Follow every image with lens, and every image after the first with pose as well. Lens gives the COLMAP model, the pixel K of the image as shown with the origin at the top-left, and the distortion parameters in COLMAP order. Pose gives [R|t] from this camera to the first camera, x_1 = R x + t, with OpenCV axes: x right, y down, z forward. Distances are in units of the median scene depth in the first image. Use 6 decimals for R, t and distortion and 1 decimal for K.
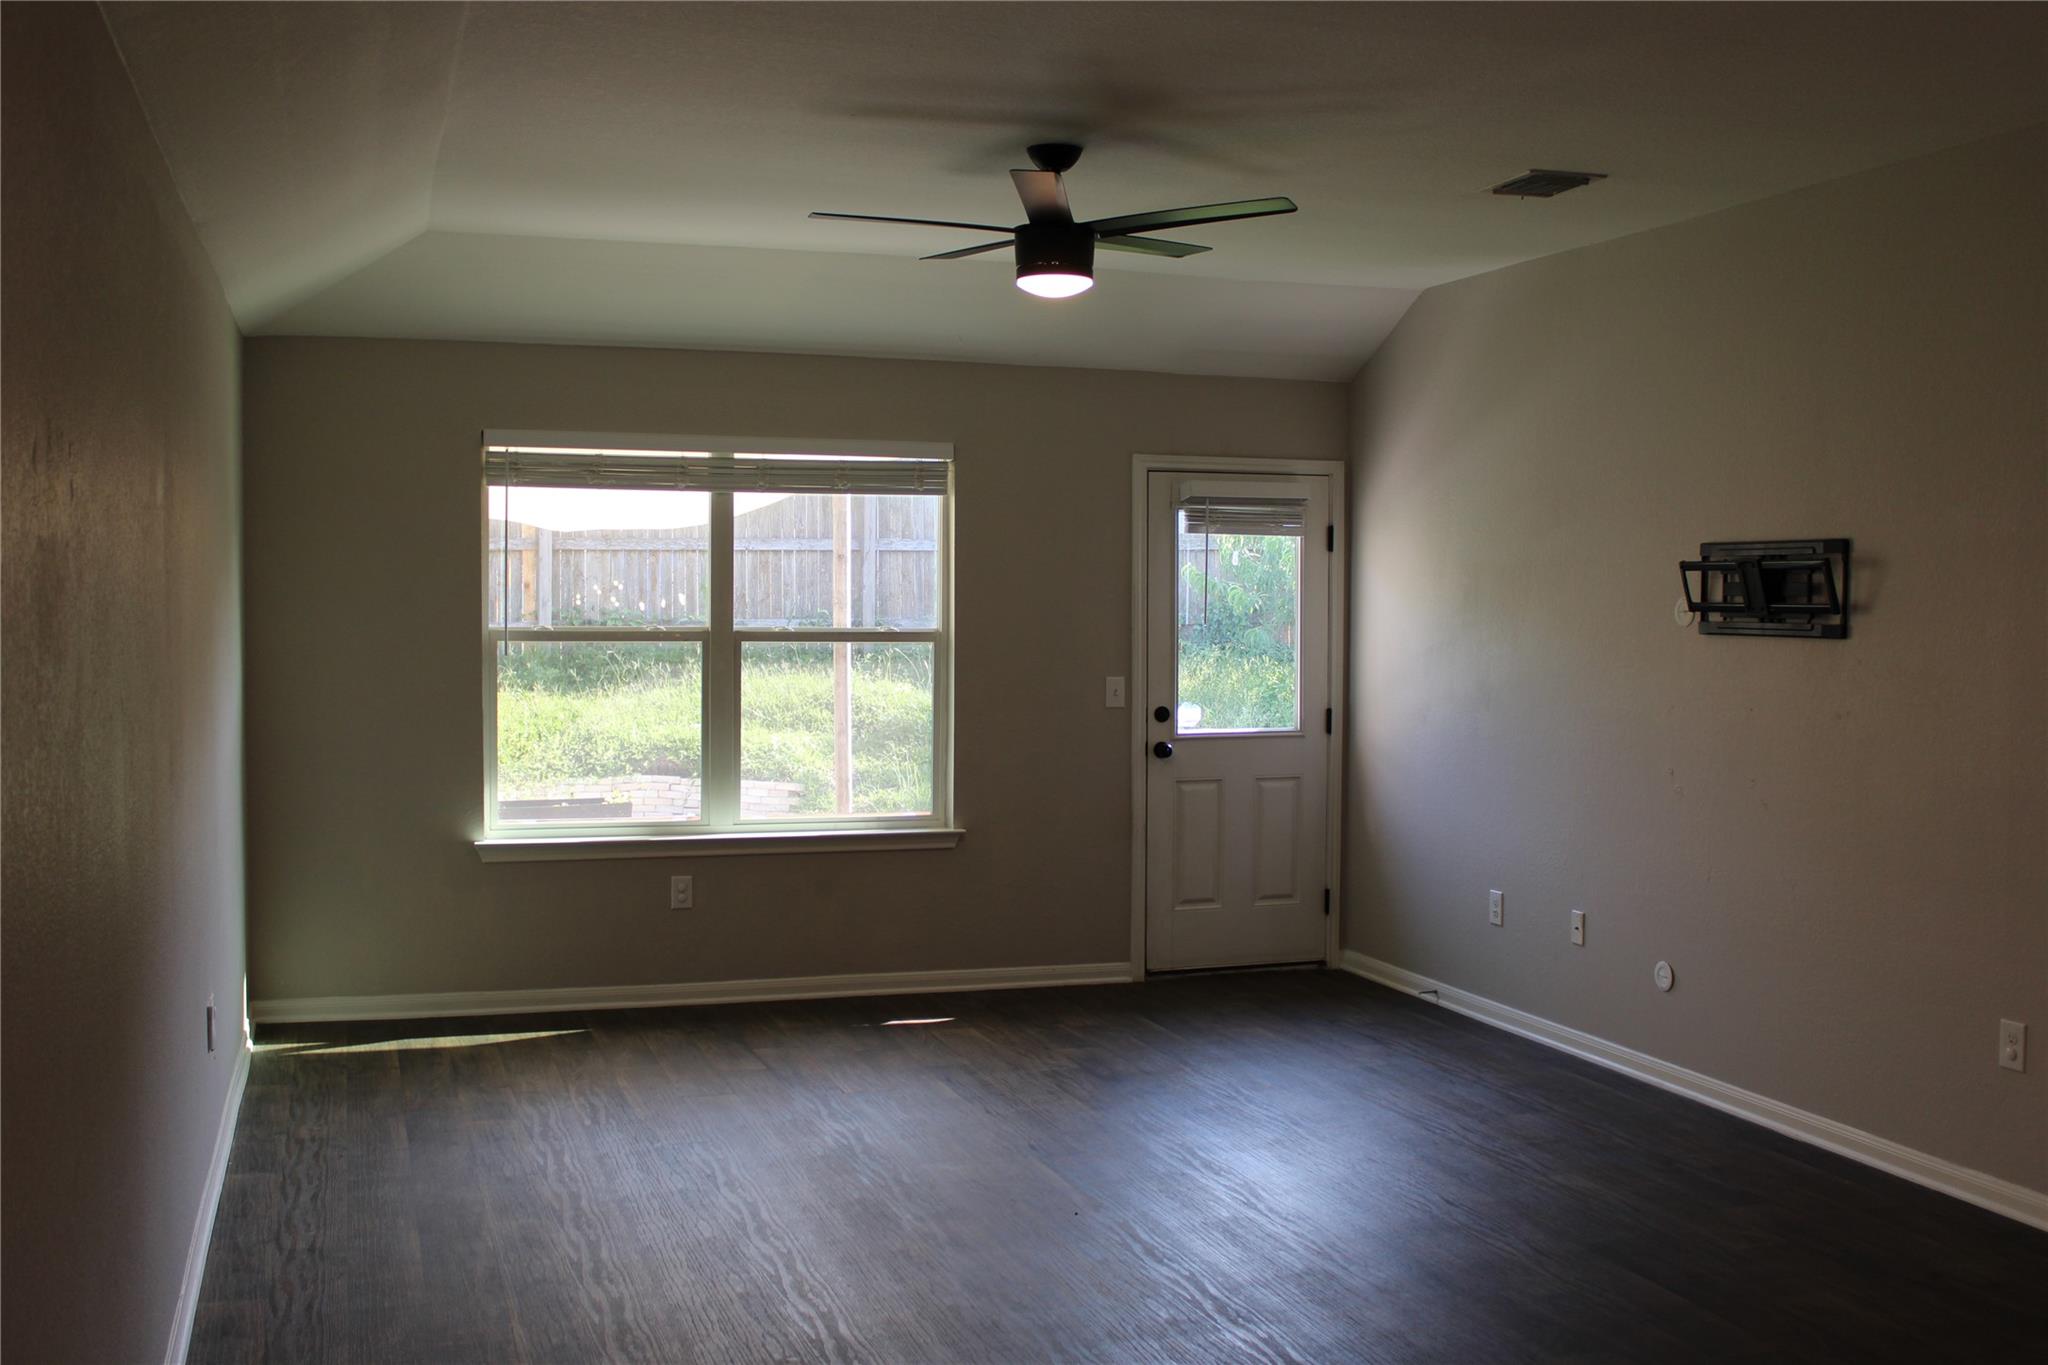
lens RADIAL K [[2000.8, 0, 1033.5], [0, 2000.8, 686.6], [0, 0, 1]] dist [-0.059754, 0.000000]
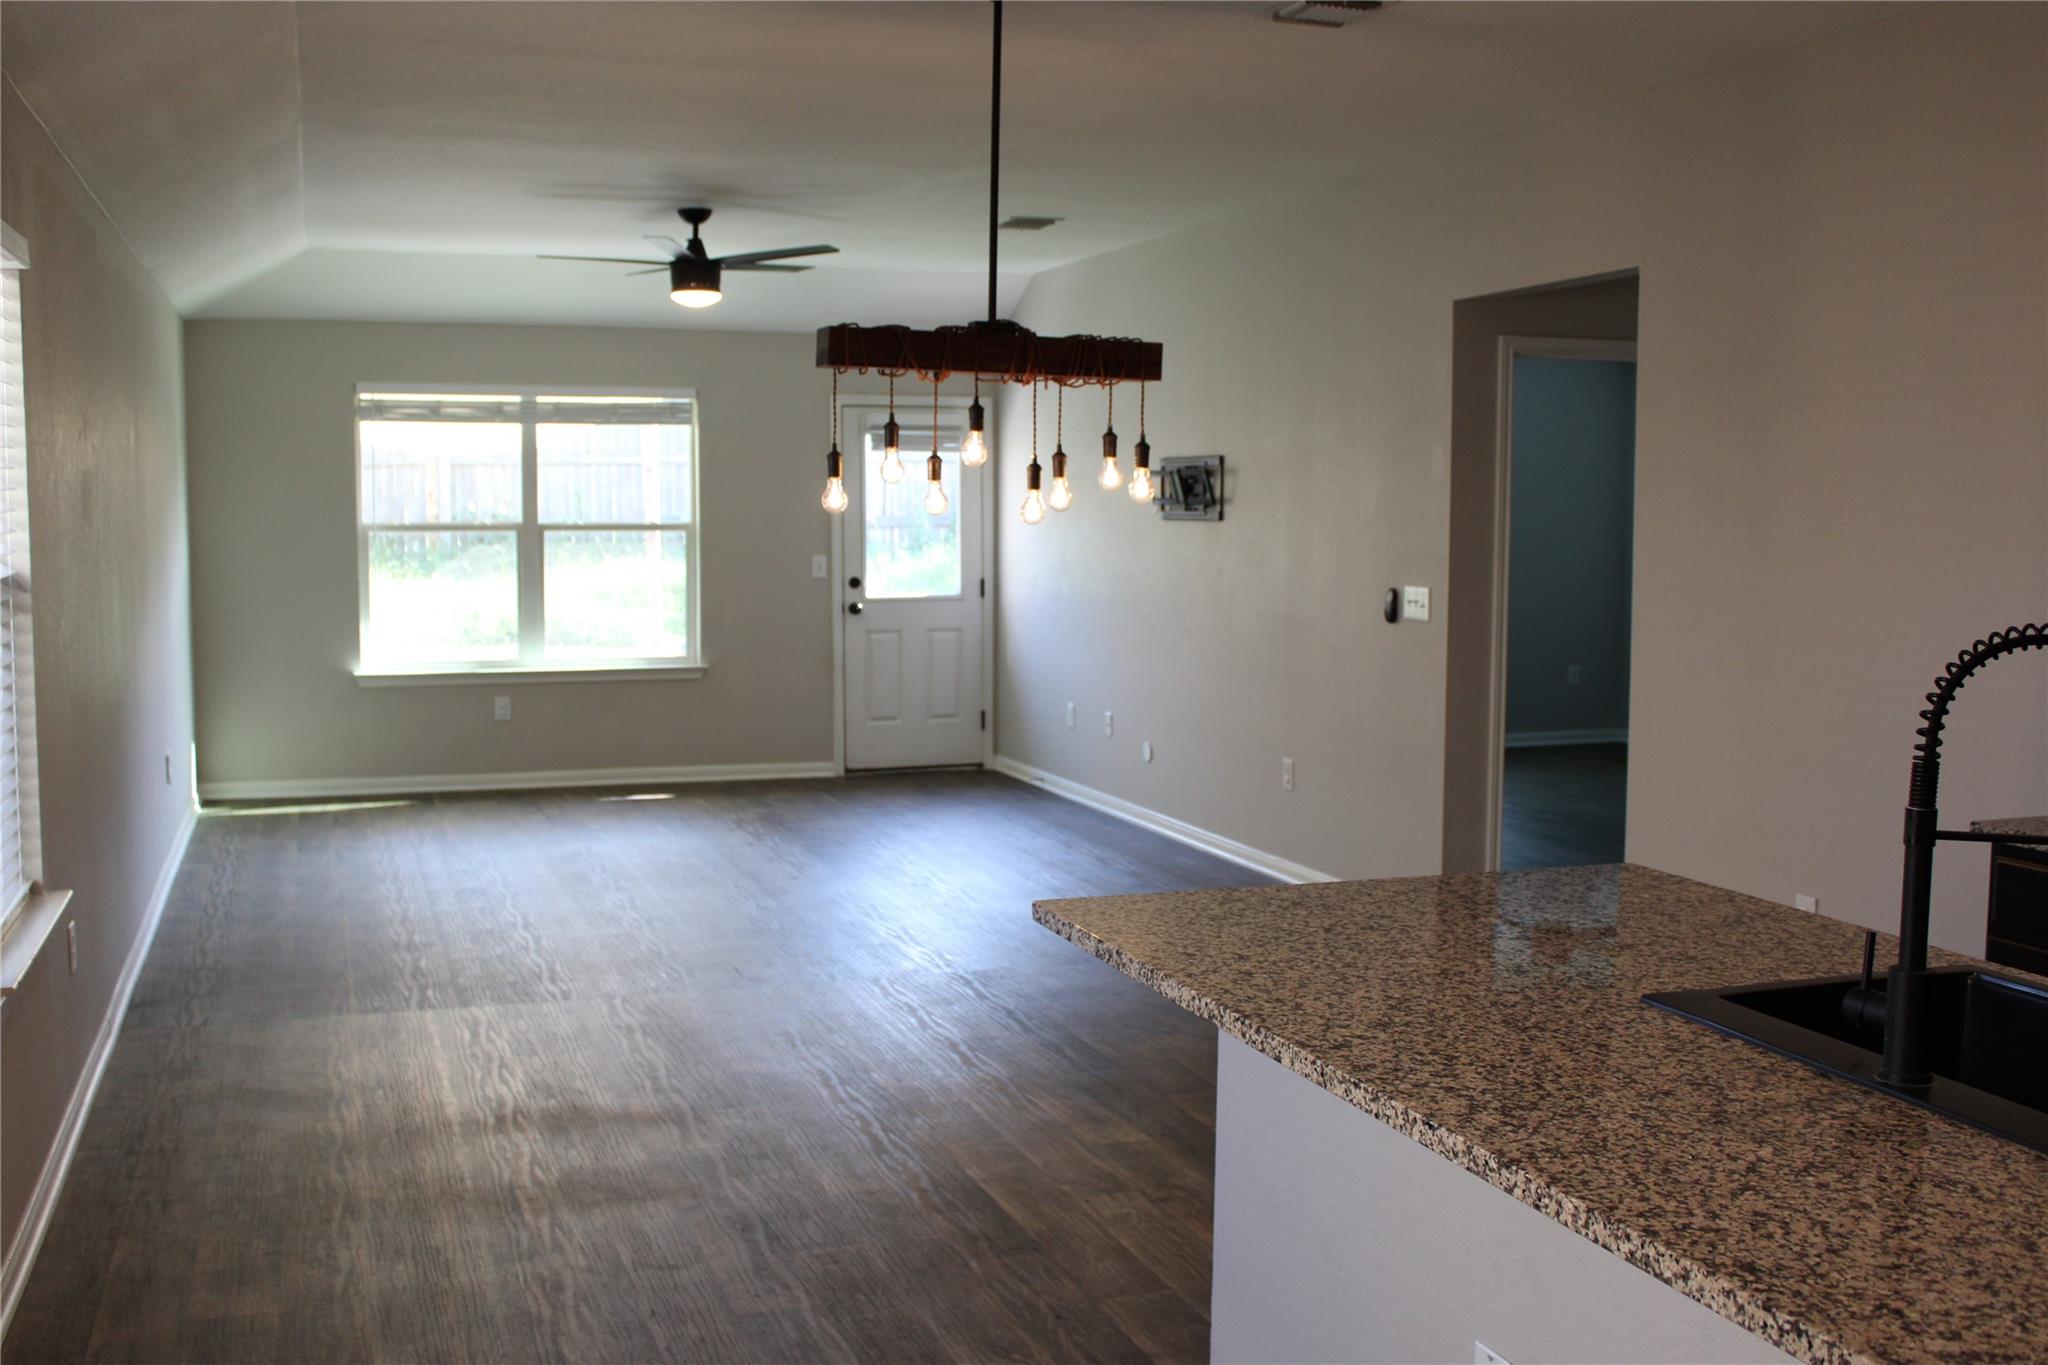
lens RADIAL K [[2000.8, 0, 1015.6], [0, 2000.8, 678.6], [0, 0, 1]] dist [-0.059754, 0.000000]
pose [[0.999956, -0.005222, 0.007770, 0.175352], [0.004888, 0.999088, 0.042413, 0.023333], [-0.007984, -0.042374, 0.999070, -0.410333]]
